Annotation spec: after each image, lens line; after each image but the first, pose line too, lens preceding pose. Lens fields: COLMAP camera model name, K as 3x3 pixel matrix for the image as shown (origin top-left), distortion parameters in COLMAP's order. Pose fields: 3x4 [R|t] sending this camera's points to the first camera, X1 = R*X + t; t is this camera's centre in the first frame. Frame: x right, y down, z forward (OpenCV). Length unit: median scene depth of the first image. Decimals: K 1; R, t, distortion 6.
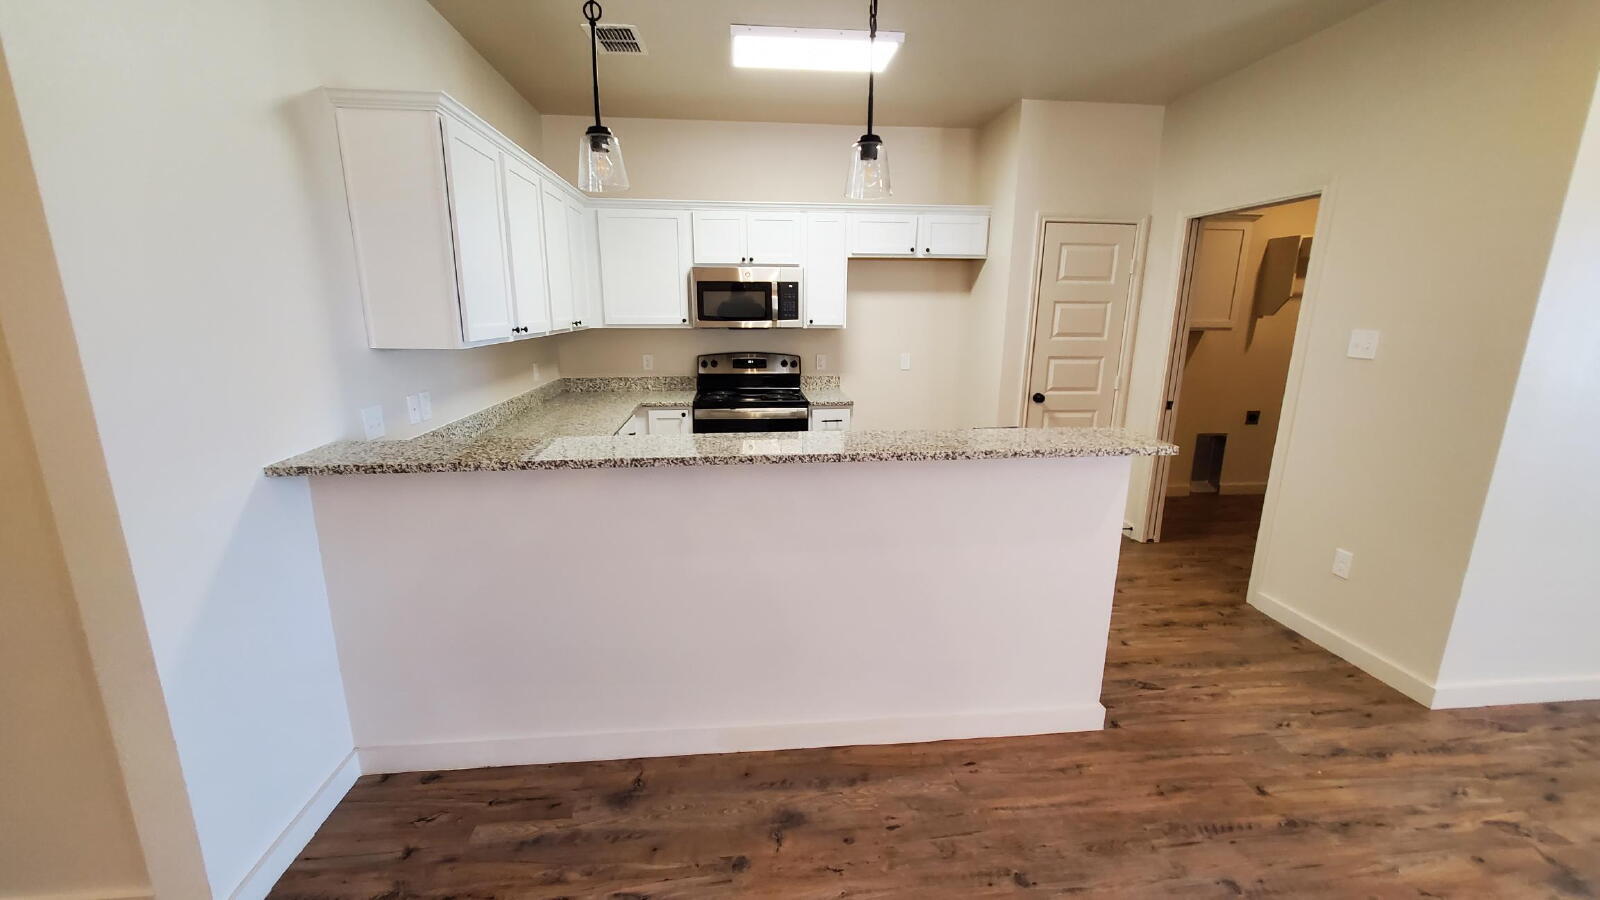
lens RADIAL K [[628.3, 0, 796.1], [0, 628.3, 451.9], [0, 0, 1]] dist [-0.001066, 0.000398]
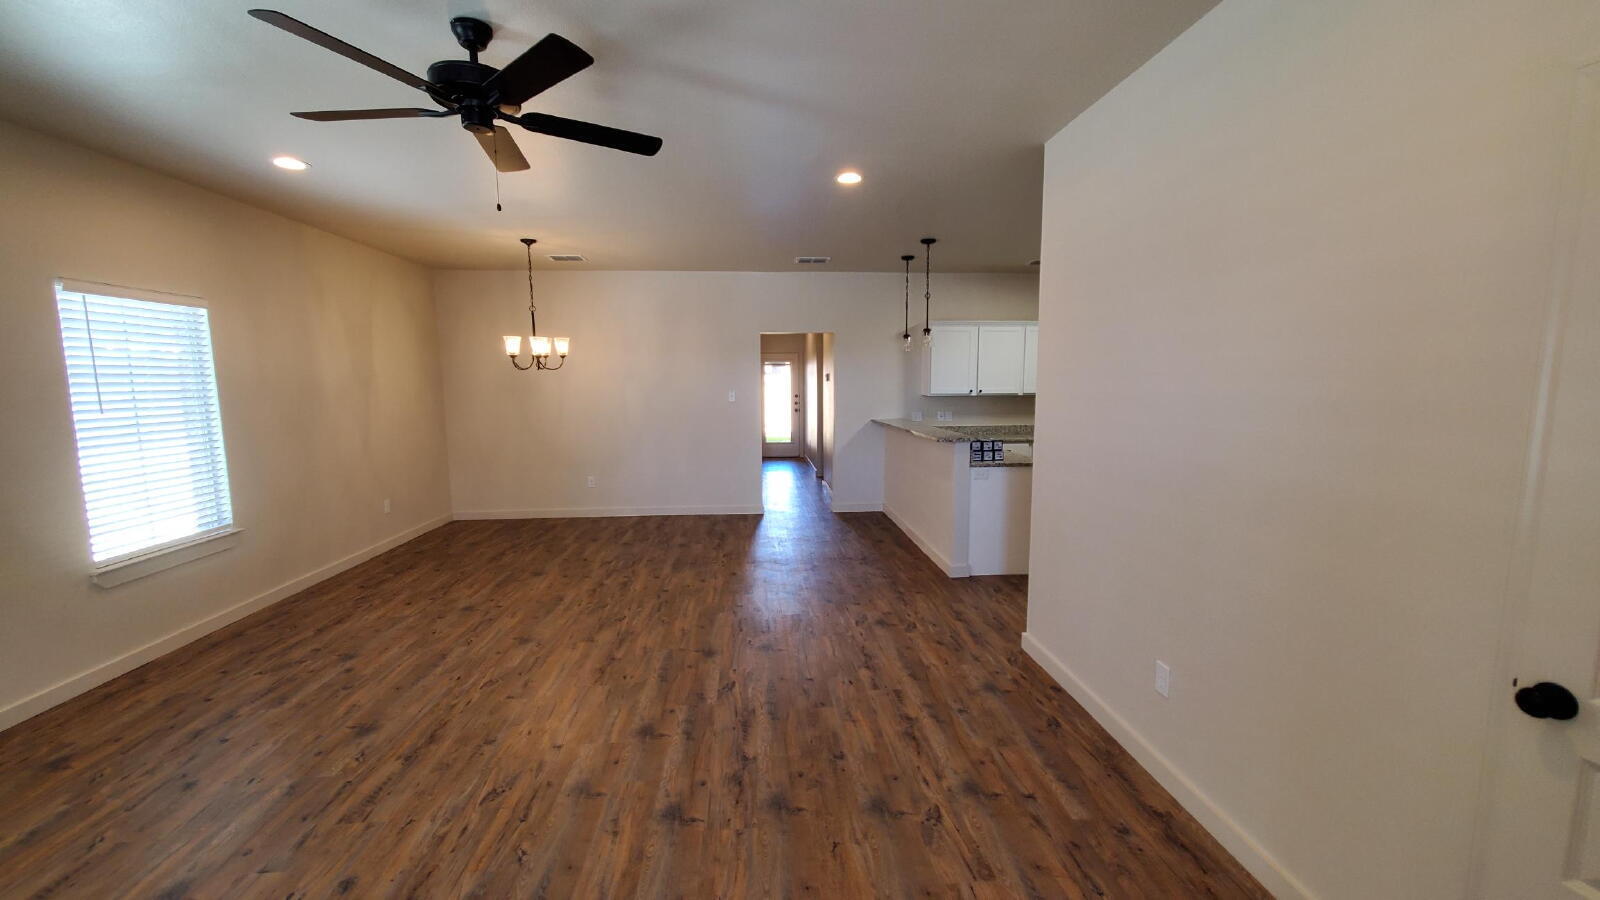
lens RADIAL K [[628.3, 0, 800.8], [0, 628.3, 449.6], [0, 0, 1]] dist [-0.001066, 0.000398]
pose [[-0.014826, 0.101529, -0.994722, 1.808861], [-0.222777, 0.969490, 0.102274, -0.055563], [0.974757, 0.223118, 0.008245, 0.282788]]
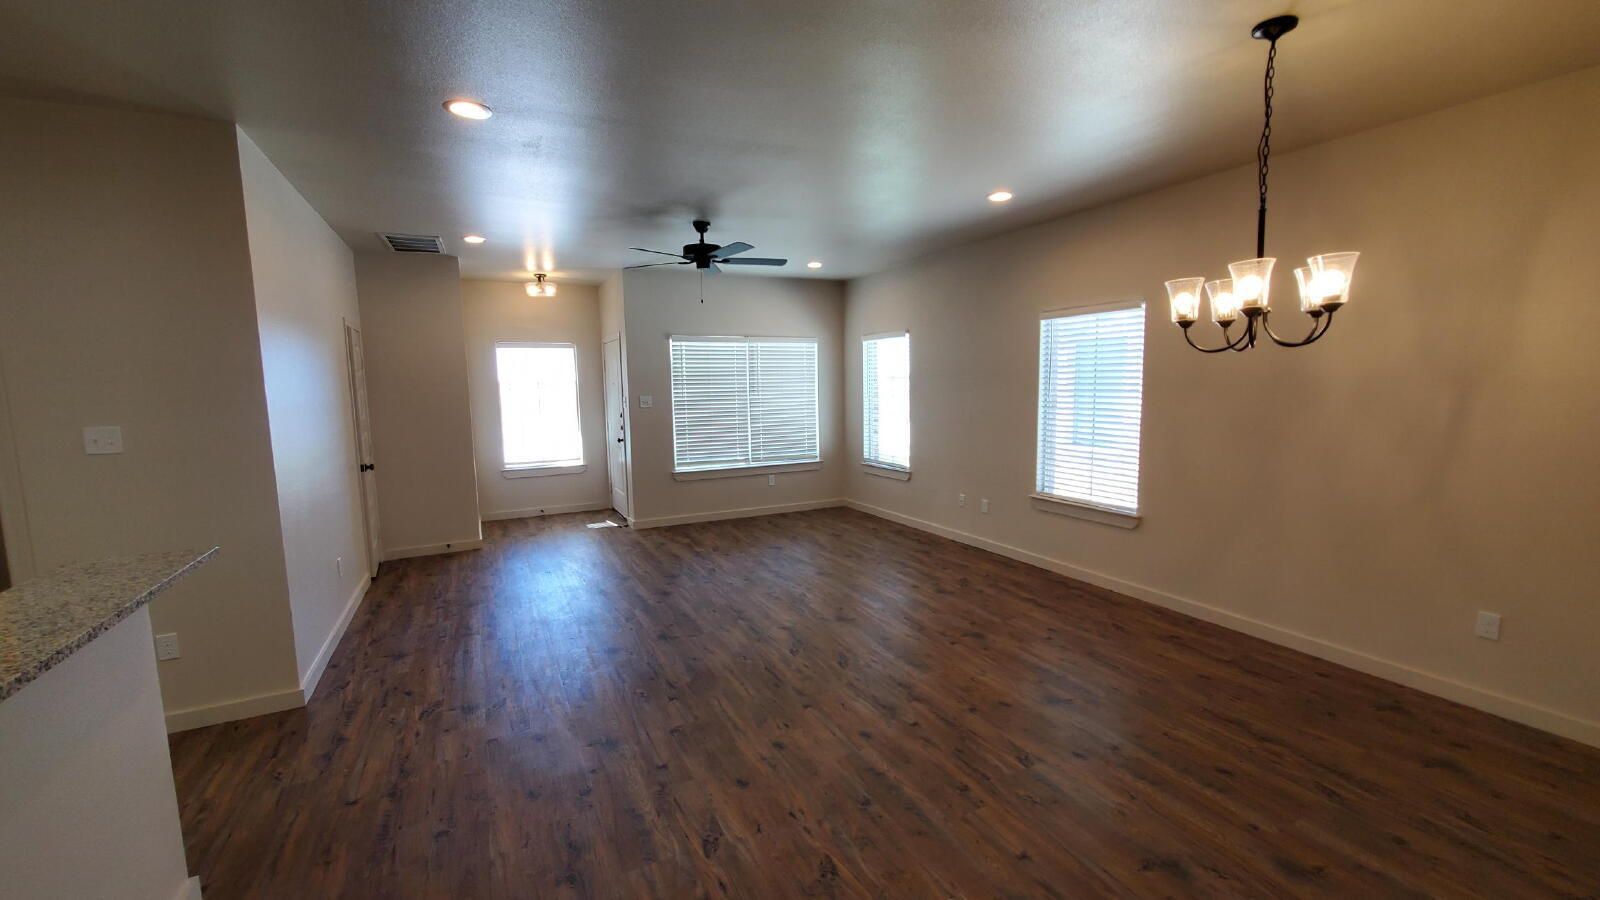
lens RADIAL K [[644.5, 0, 800.3], [0, 644.5, 461.3], [0, 0, 1]] dist [-0.003307, -0.000104]
pose [[-0.363265, -0.117465, 0.924252, -0.366750], [0.227518, 0.950803, 0.210262, -0.078155], [-0.903479, 0.286664, -0.318668, 0.275308]]
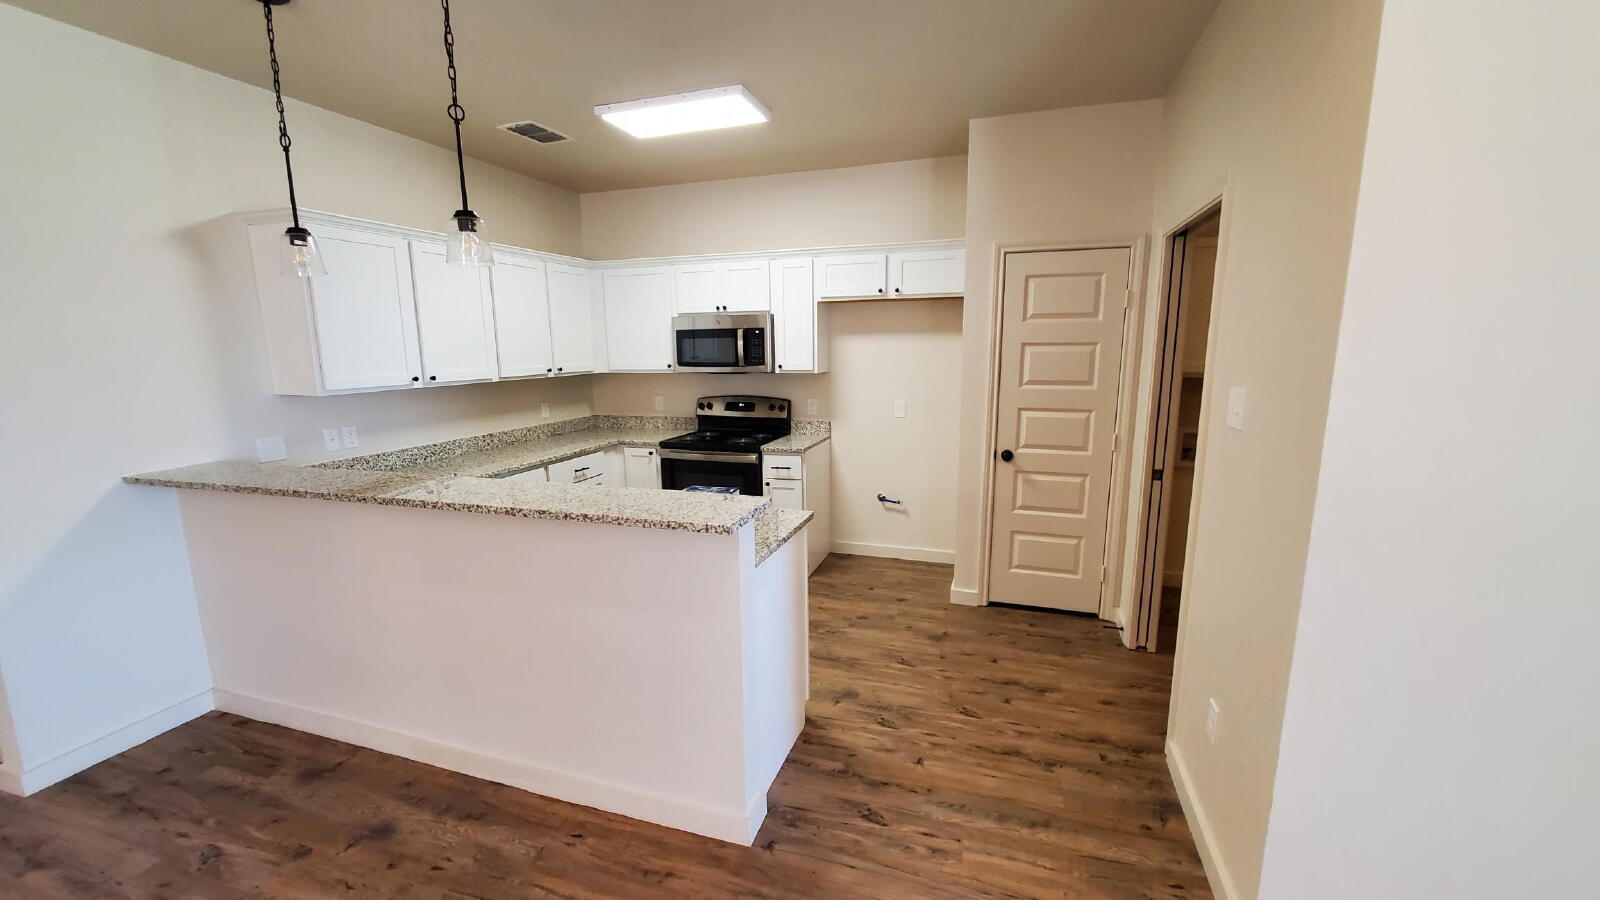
lens RADIAL K [[628.3, 0, 800.3], [0, 628.3, 453.9], [0, 0, 1]] dist [-0.001066, 0.000398]
pose [[0.915391, 0.054744, -0.398826, 0.615220], [-0.074861, 0.996579, -0.035028, -0.049712], [0.395544, 0.061921, 0.916357, 0.144924]]
